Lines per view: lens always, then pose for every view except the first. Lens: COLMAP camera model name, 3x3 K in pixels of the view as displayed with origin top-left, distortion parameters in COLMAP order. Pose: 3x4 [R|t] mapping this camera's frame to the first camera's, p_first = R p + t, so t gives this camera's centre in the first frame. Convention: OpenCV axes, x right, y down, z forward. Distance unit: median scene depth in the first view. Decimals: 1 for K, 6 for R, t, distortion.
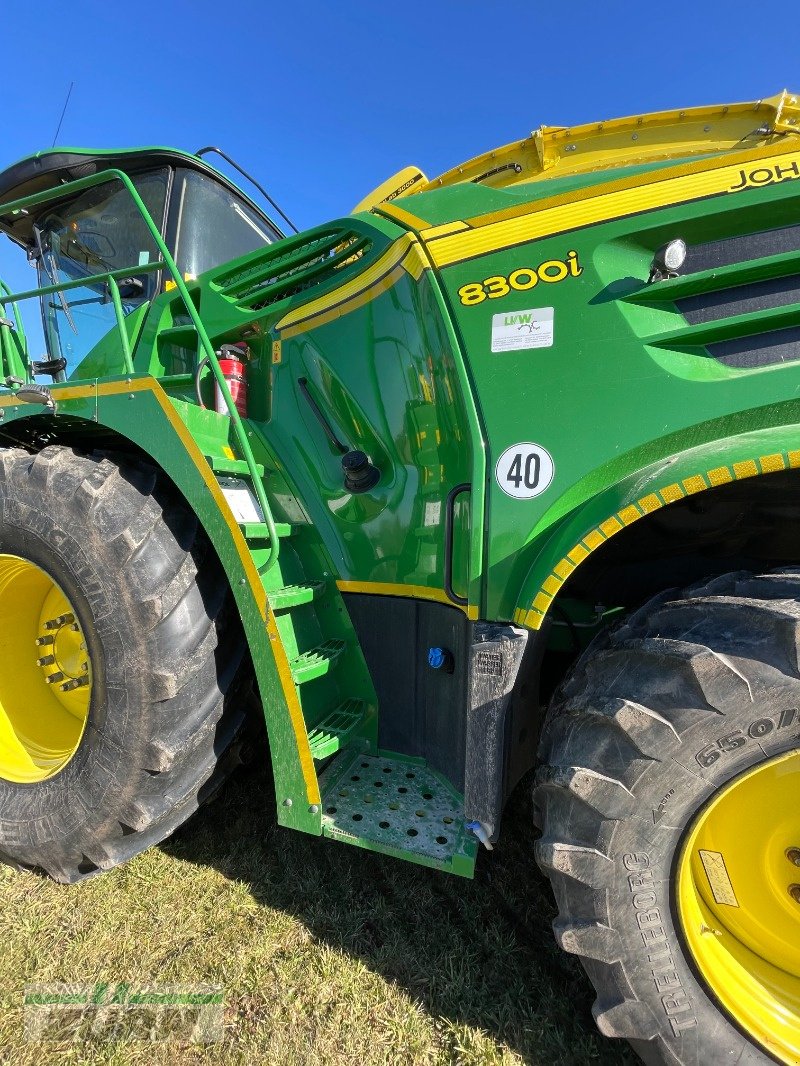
lens RADIAL K [[429.4, 0, 399.3], [0, 429.4, 536.1], [0, 0, 1]] dist [-0.003723, 0.000276]
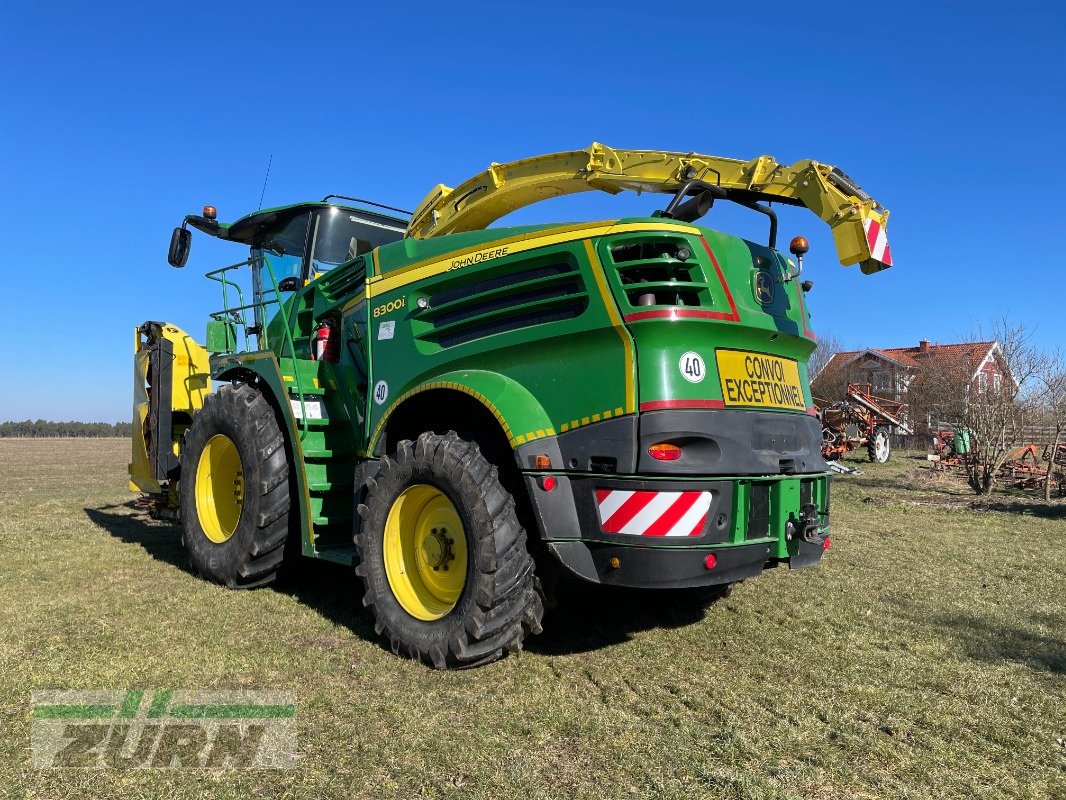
lens RADIAL K [[842.3, 0, 535.1], [0, 842.3, 407.5], [0, 0, 1]] dist [0.061363, -0.002912]
pose [[0.890566, -0.016677, -0.454548, 2.725654], [-0.021452, 0.996676, -0.078596, 0.235695], [0.454348, 0.079745, 0.887248, -2.329970]]
